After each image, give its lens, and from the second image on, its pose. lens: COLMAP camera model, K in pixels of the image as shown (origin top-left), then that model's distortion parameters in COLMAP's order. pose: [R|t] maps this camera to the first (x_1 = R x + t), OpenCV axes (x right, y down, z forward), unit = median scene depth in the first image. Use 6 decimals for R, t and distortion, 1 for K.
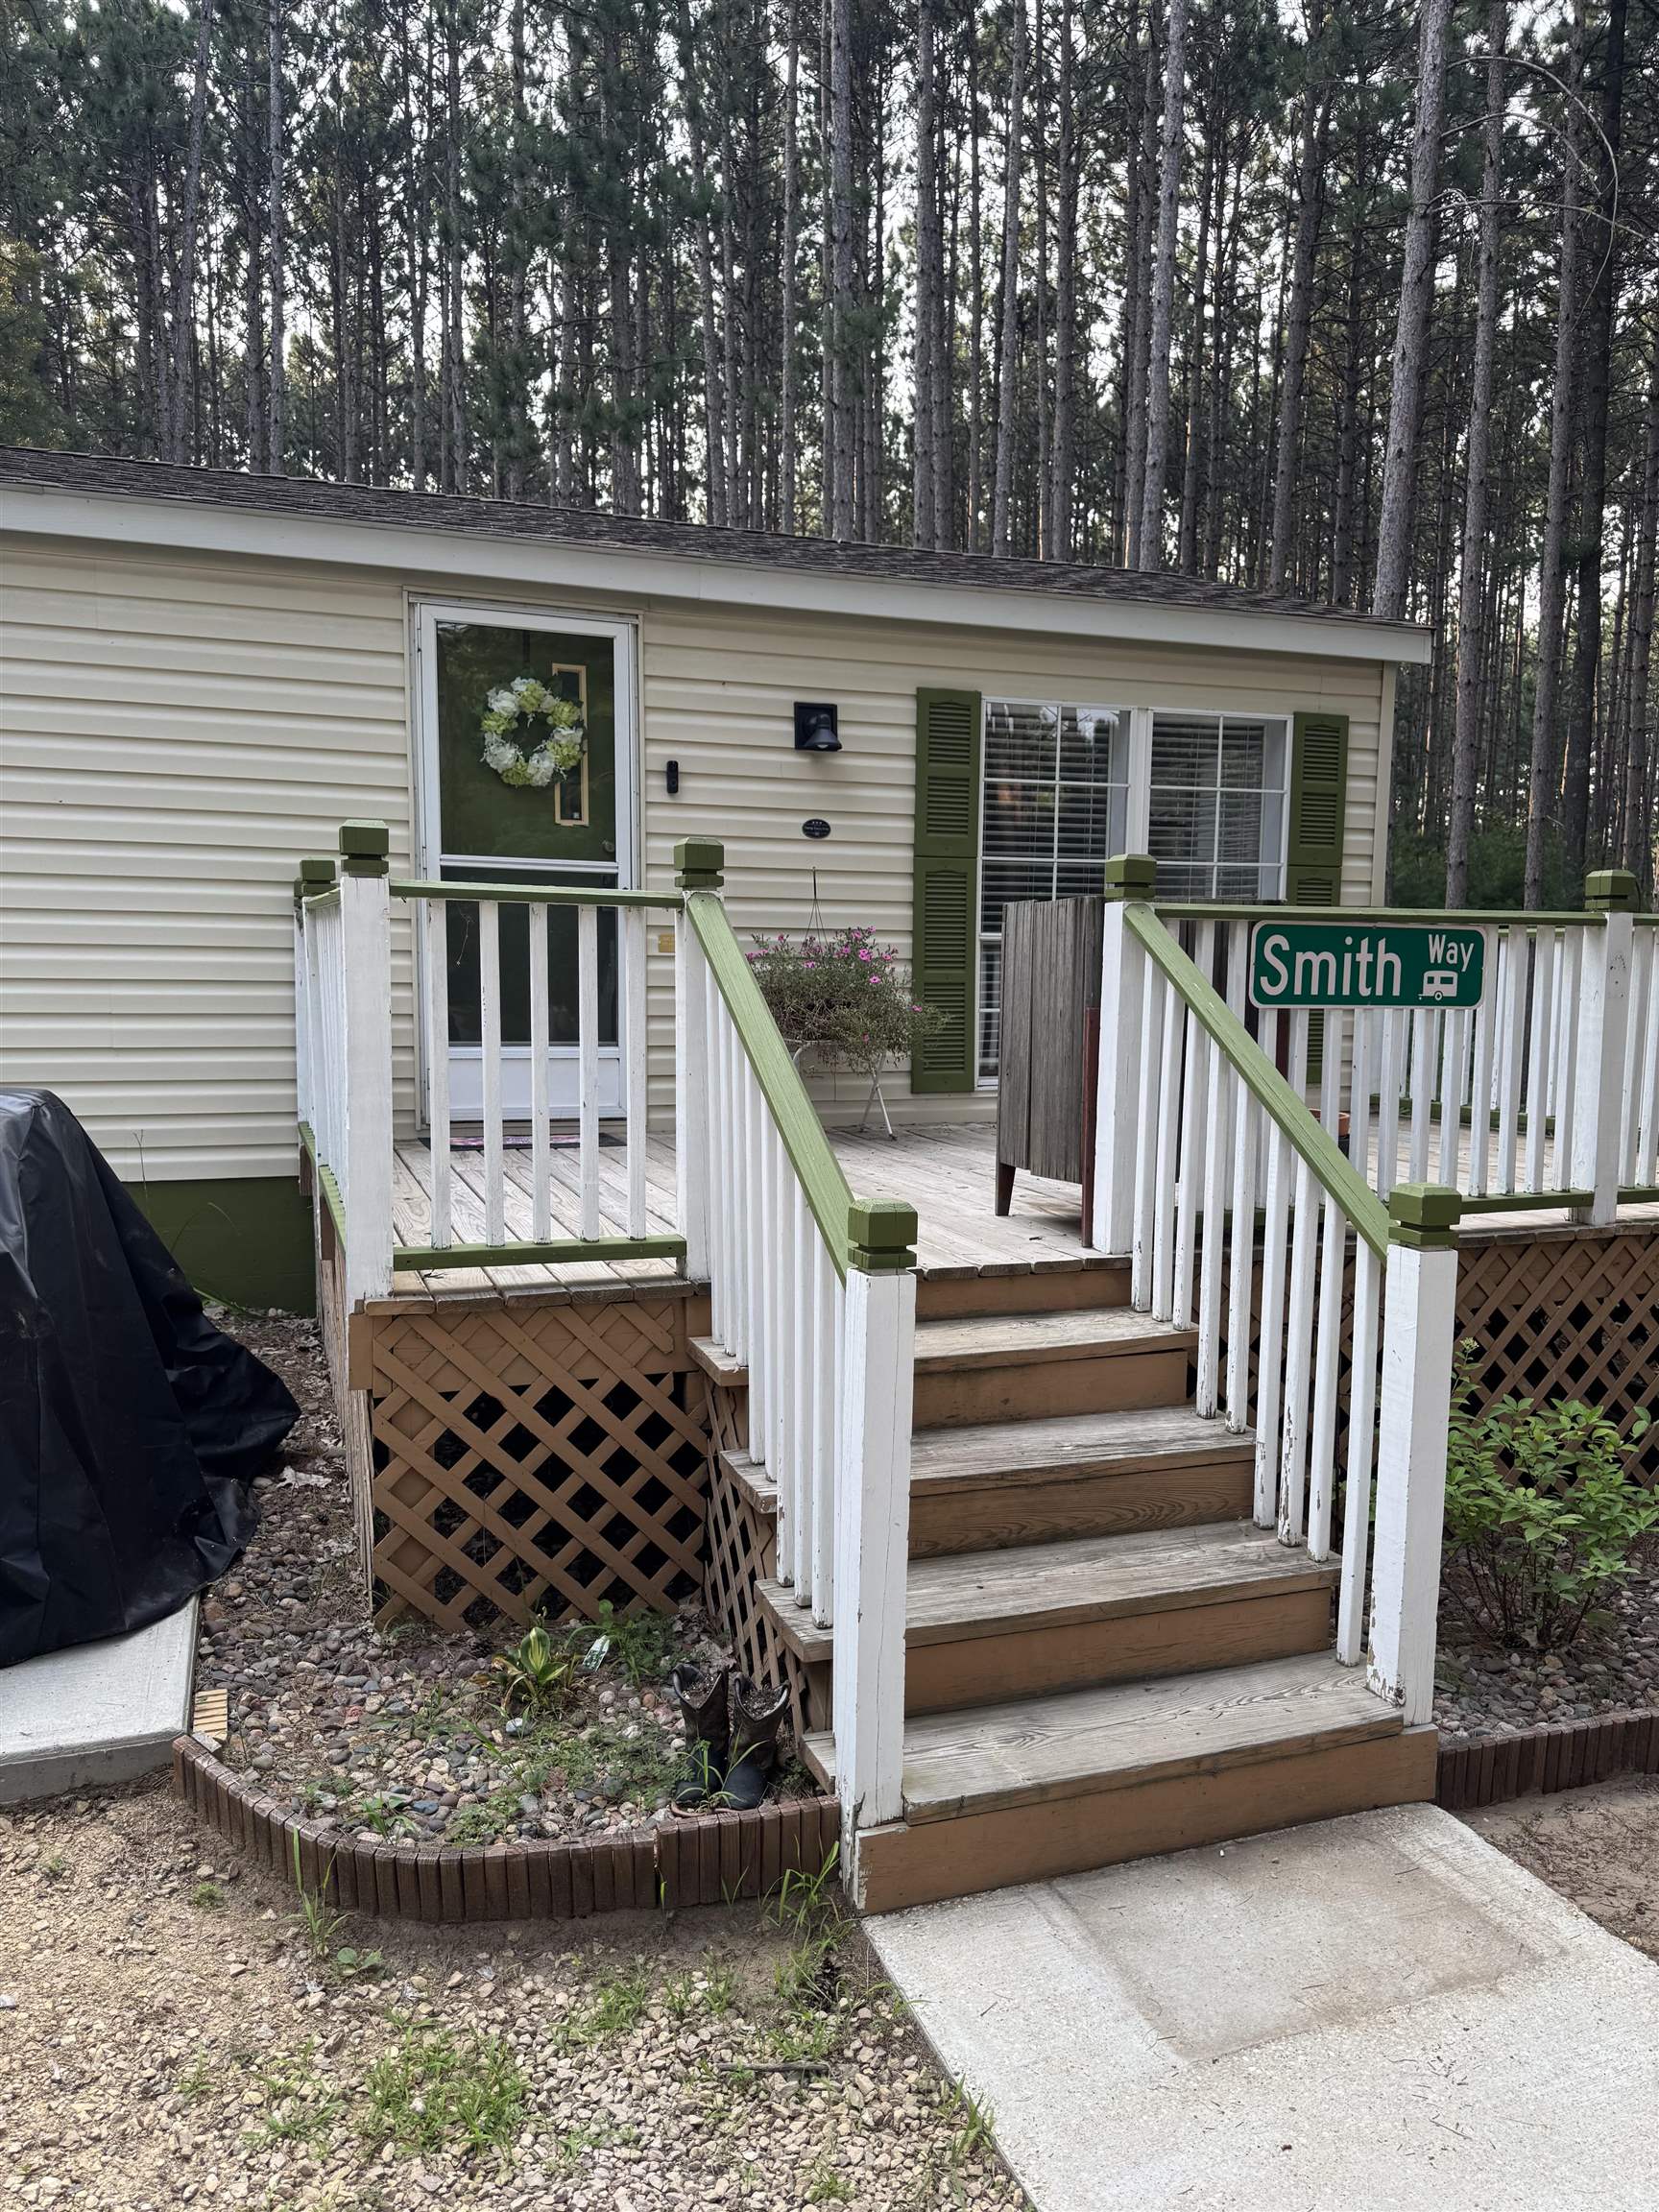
lens RADIAL K [[1563.0, 0, 823.1], [0, 1563.0, 1113.9], [0, 0, 1]] dist [0.071713, -0.050765]
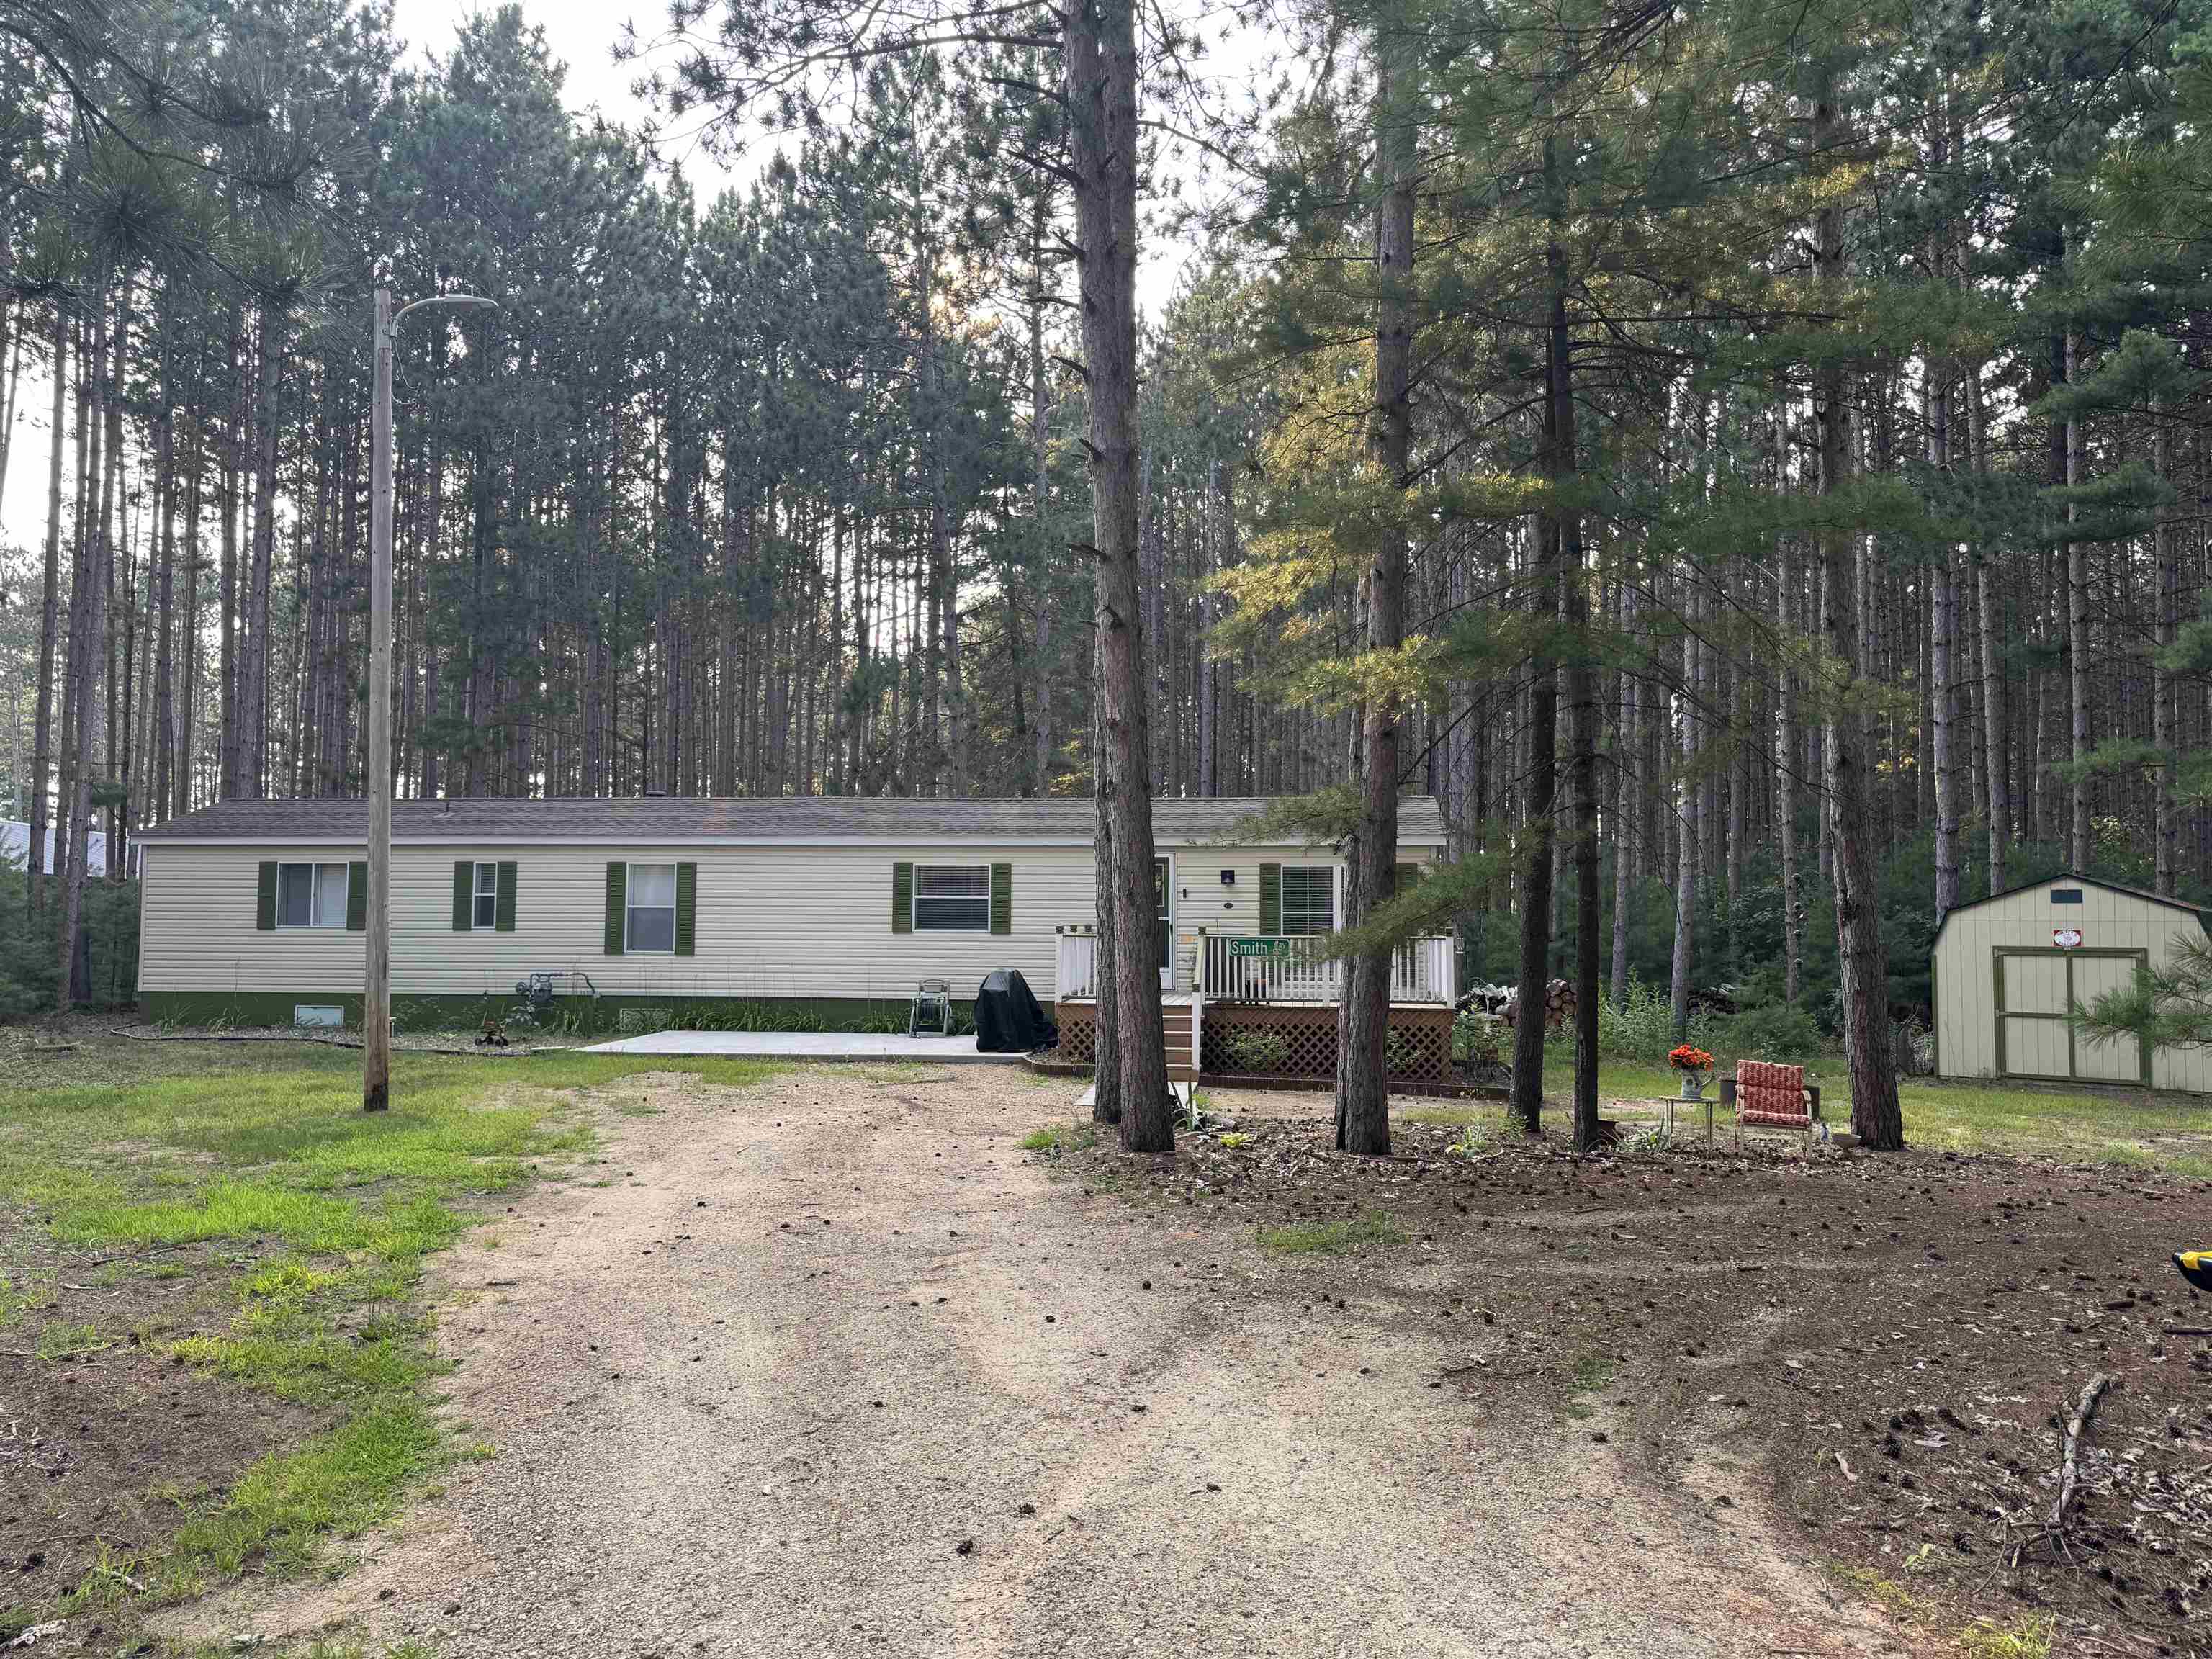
lens RADIAL K [[1563.0, 0, 1109.2], [0, 1563.0, 818.3], [0, 0, 1]] dist [0.071713, -0.050765]
pose [[0.891226, -0.035771, -0.452146, 1.314731], [-0.040102, 0.986767, -0.157110, 0.176673], [0.451783, 0.158152, 0.877998, -2.149320]]
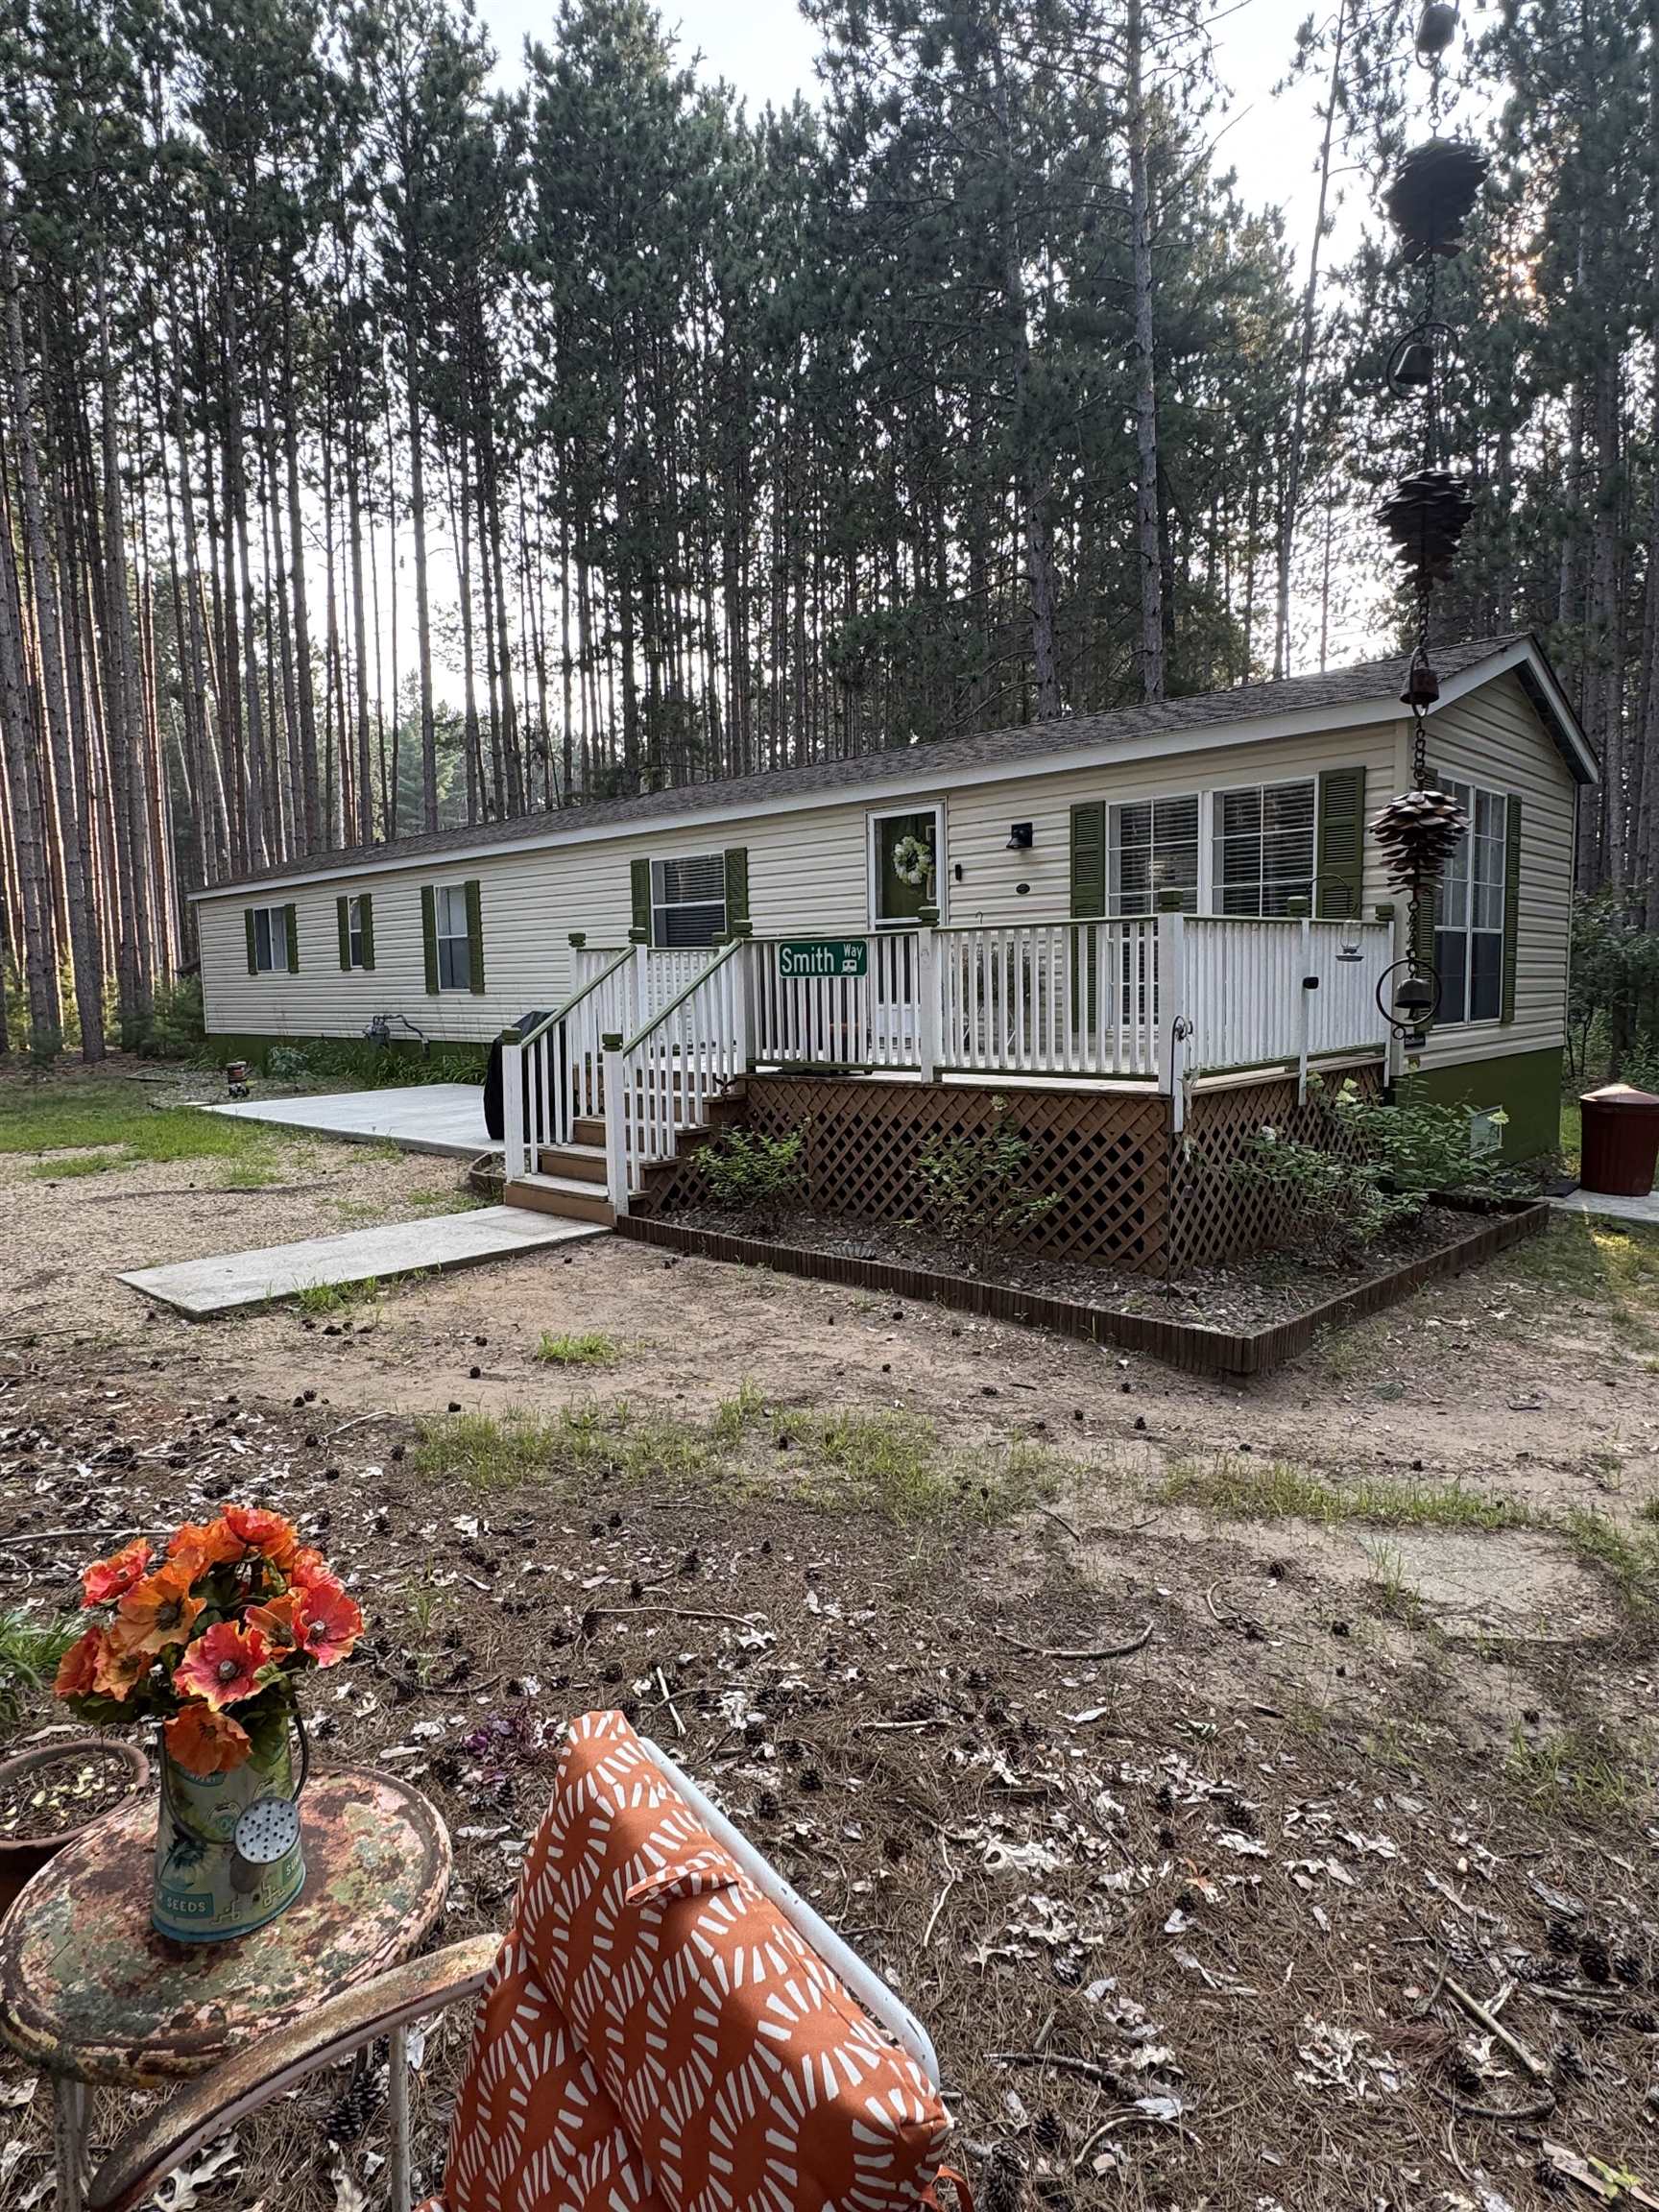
lens RADIAL K [[1264.2, 0, 832.7], [0, 1264.2, 1113.8], [0, 0, 1]] dist [-0.007216, 0.005549]
pose [[0.447306, 0.074162, -0.891301, 1.274012], [-0.059015, 0.996832, 0.053326, 0.021190], [0.892432, 0.028747, 0.450266, 0.113322]]
